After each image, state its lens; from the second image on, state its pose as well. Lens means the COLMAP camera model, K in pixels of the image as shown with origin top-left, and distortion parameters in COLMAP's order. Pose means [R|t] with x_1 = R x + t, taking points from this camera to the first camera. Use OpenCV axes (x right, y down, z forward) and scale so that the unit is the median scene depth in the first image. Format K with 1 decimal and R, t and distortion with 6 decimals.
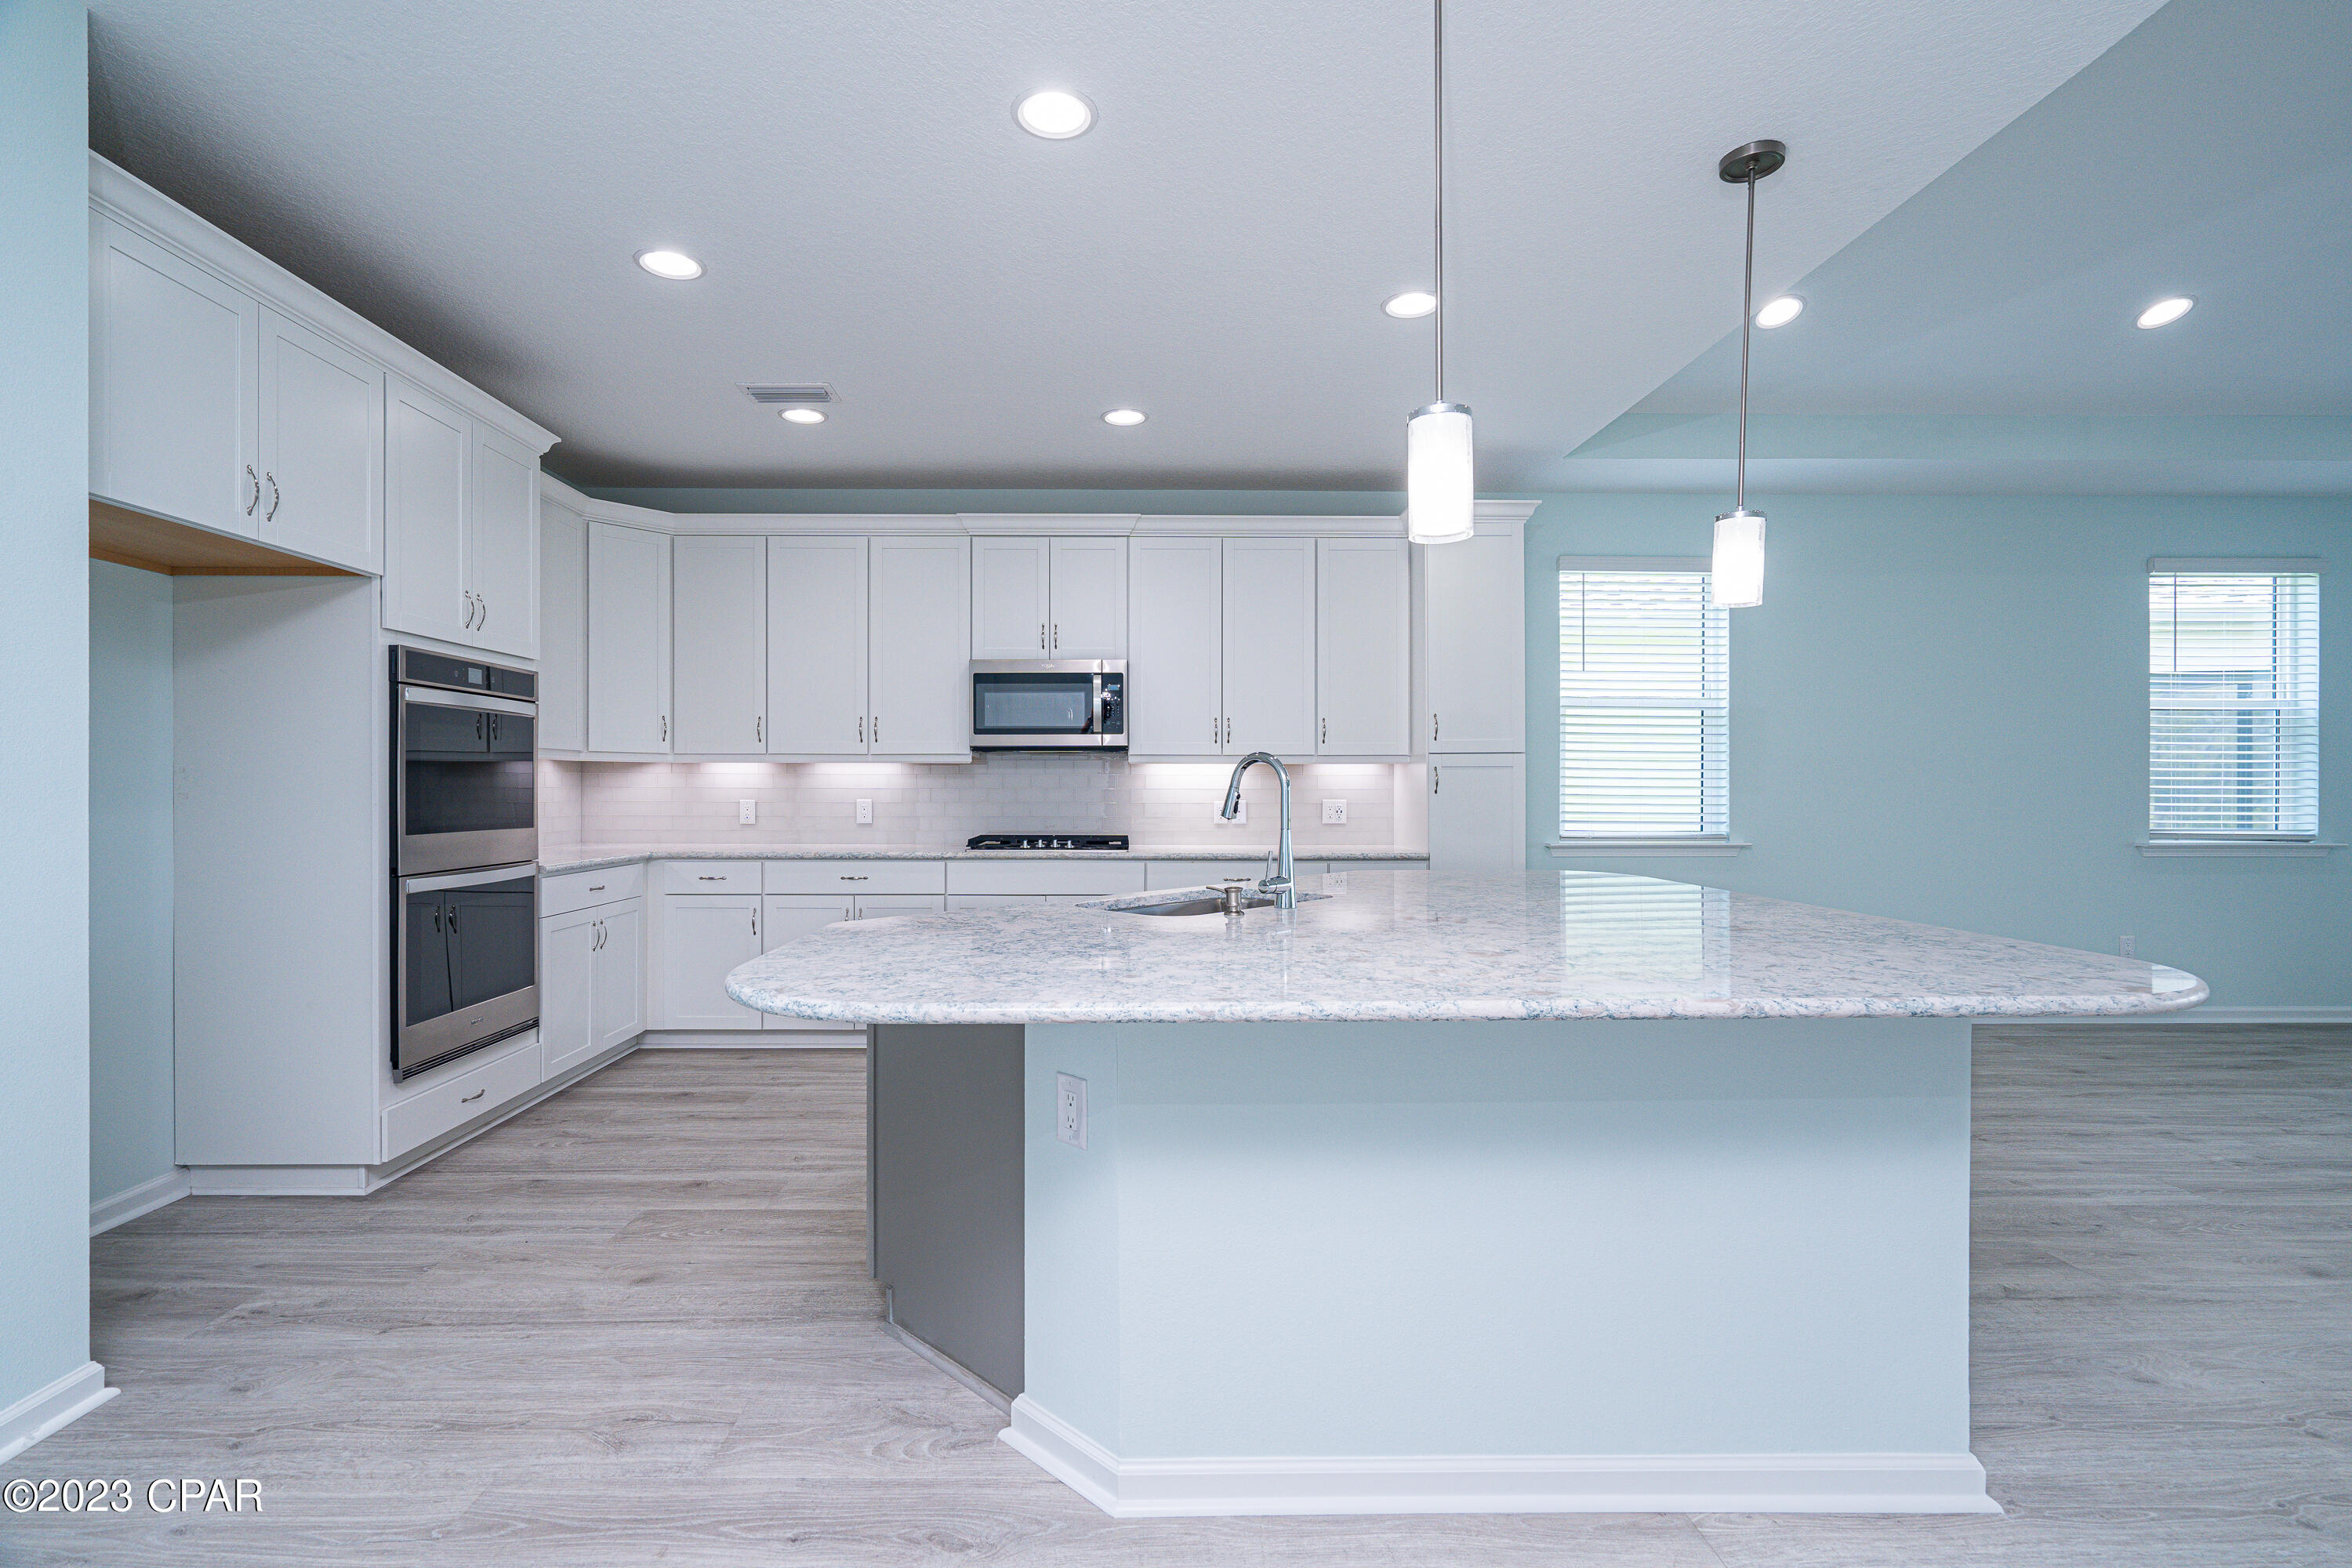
lens RADIAL K [[1085.1, 0, 1170.4], [0, 1085.1, 784.2], [0, 0, 1]] dist [-0.003722, -0.000226]
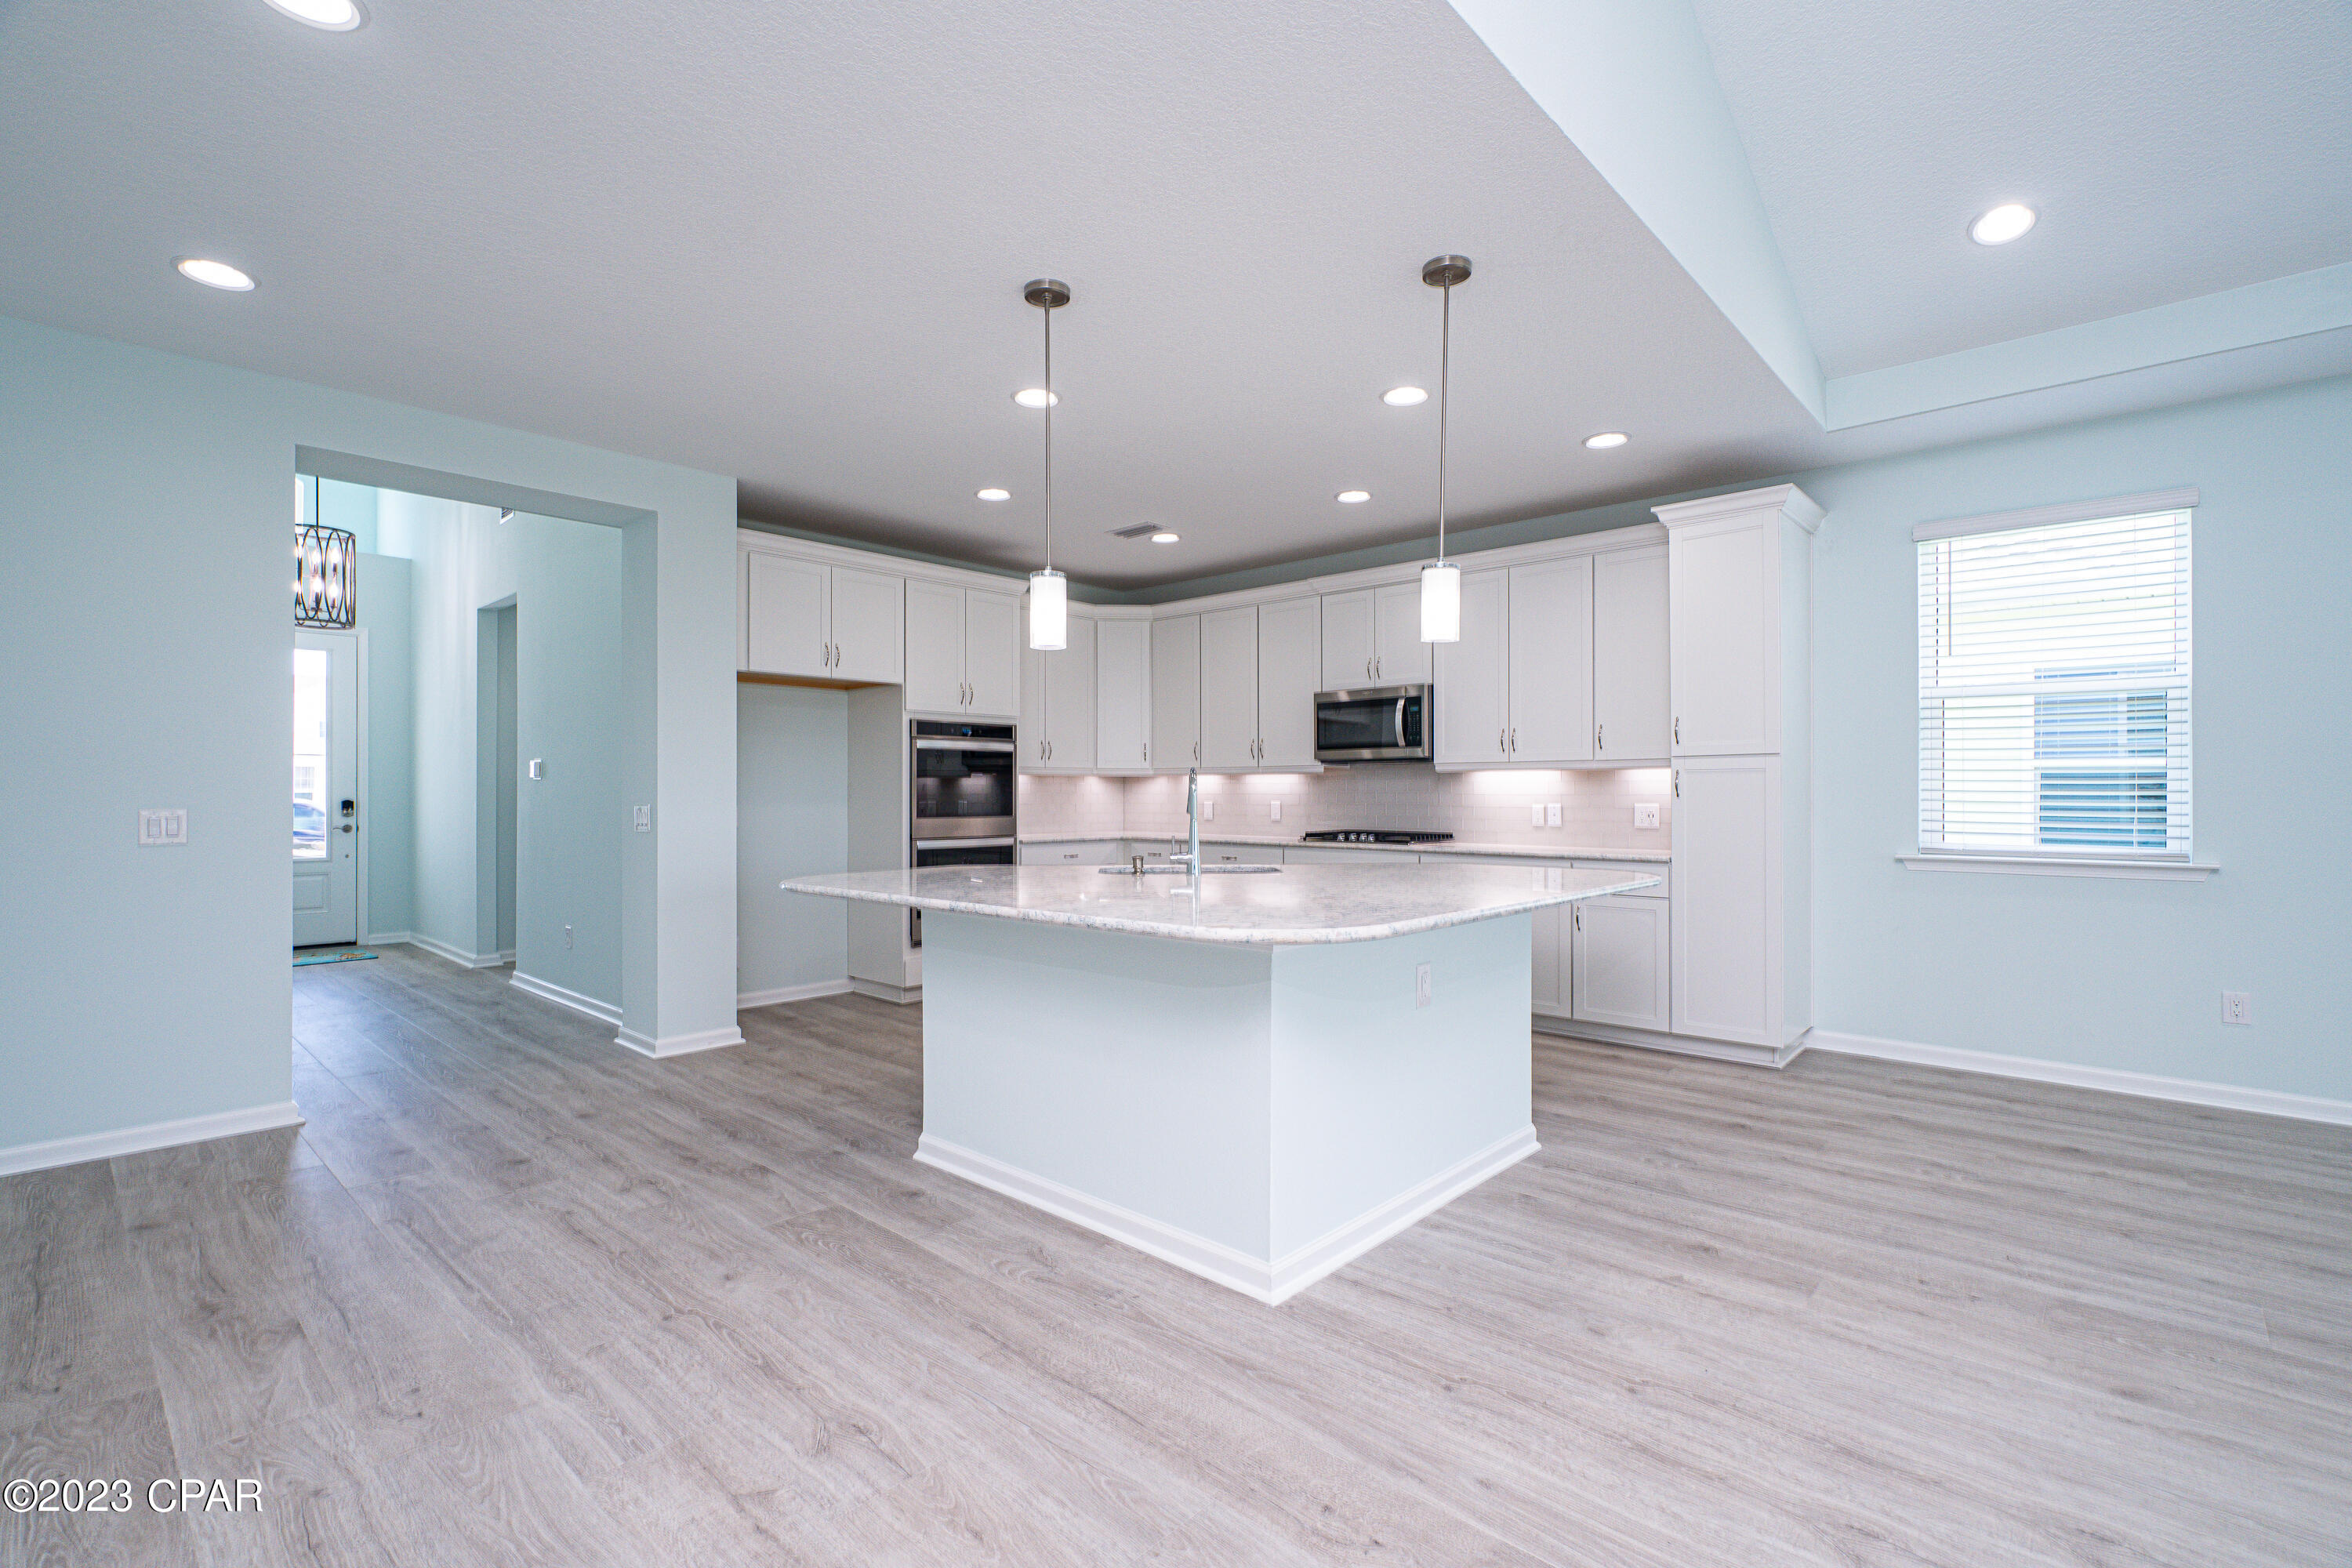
lens RADIAL K [[1085.1, 0, 1183.6], [0, 1085.1, 789.9], [0, 0, 1]] dist [-0.003722, -0.000226]
pose [[0.727209, -0.002362, -0.686412, 0.677600], [0.003288, 0.999995, 0.000043, -0.000848], [0.686409, -0.002288, 0.727213, -0.045209]]
